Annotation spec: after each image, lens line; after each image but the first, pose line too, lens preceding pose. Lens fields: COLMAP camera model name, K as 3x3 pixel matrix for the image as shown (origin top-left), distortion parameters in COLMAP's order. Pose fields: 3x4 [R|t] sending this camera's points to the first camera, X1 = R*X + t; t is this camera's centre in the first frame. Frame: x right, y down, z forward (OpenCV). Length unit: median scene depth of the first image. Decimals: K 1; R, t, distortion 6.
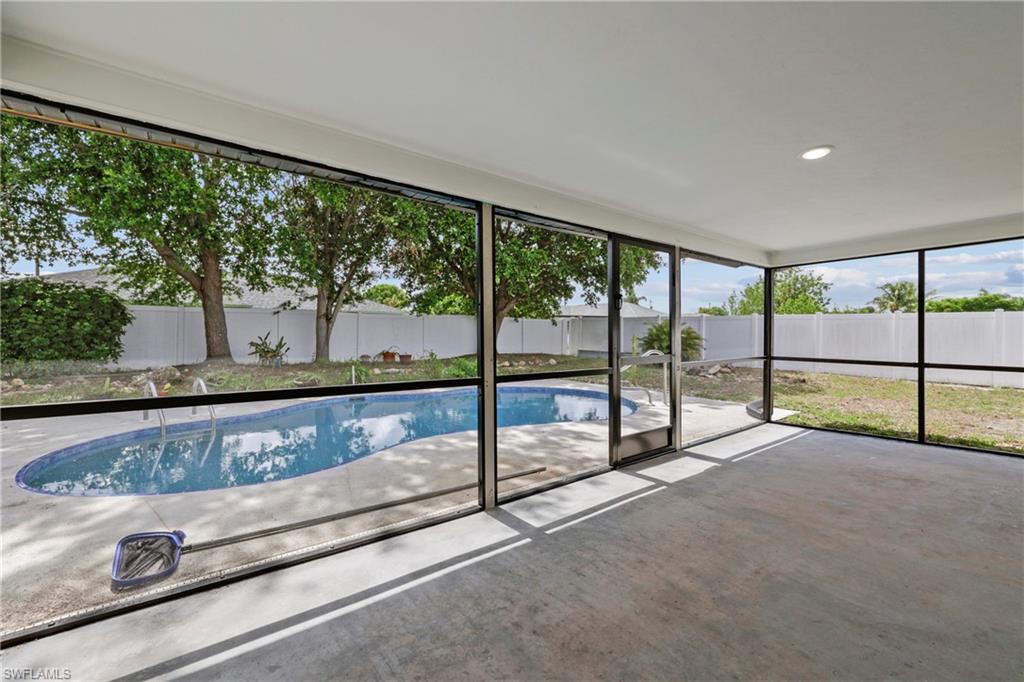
lens RADIAL K [[431.3, 0, 509.8], [0, 431.3, 335.9], [0, 0, 1]] dist [0.000153, -0.000044]
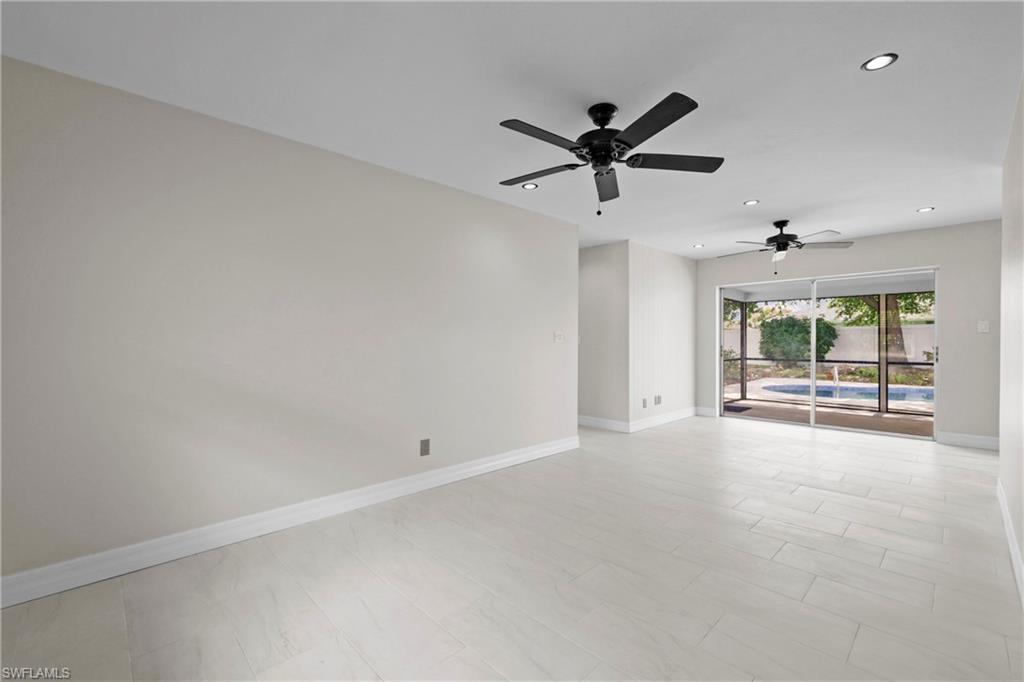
lens RADIAL K [[431.3, 0, 502.0], [0, 431.3, 346.0], [0, 0, 1]] dist [-0.002789, -0.000354]
pose [[0.084786, 0.000543, -0.996399, 1.172549], [-0.000920, 0.999999, 0.000467, 0.001532], [0.996399, 0.000878, 0.084787, -0.754860]]
